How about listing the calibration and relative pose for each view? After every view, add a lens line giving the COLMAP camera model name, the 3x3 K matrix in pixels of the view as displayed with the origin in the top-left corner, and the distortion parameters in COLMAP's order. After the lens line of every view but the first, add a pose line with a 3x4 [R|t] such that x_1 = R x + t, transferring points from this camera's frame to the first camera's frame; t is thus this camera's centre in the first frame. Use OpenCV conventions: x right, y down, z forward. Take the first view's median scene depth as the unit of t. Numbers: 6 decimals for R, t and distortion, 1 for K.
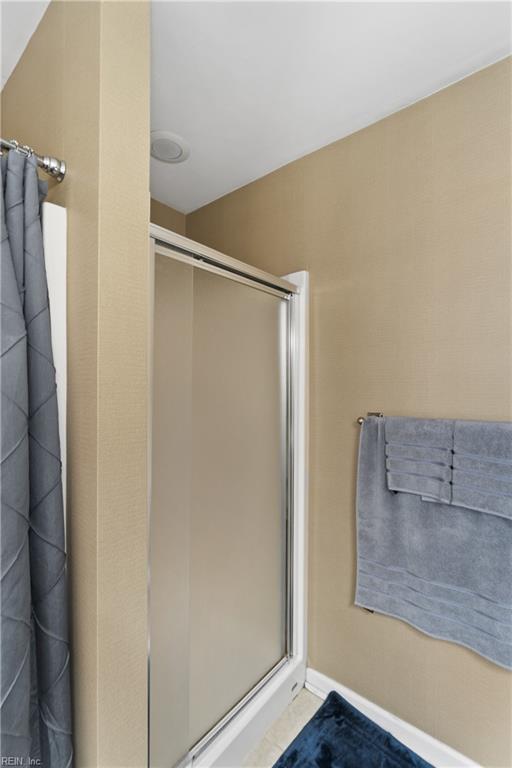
lens RADIAL K [[344.4, 0, 254.8], [0, 344.4, 386.1], [0, 0, 1]] dist [-0.002924, -0.000550]
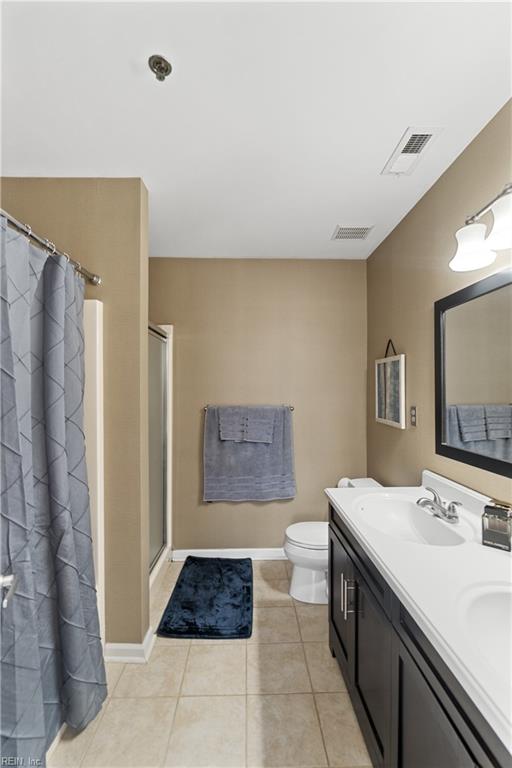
lens RADIAL K [[331.8, 0, 254.4], [0, 331.8, 389.8], [0, 0, 1]] dist [-0.001818, 0.000070]
pose [[0.748194, -0.001888, 0.663477, -0.793396], [-0.004716, 0.999956, 0.008164, -0.027400], [-0.663463, -0.009238, 0.748152, -0.654228]]
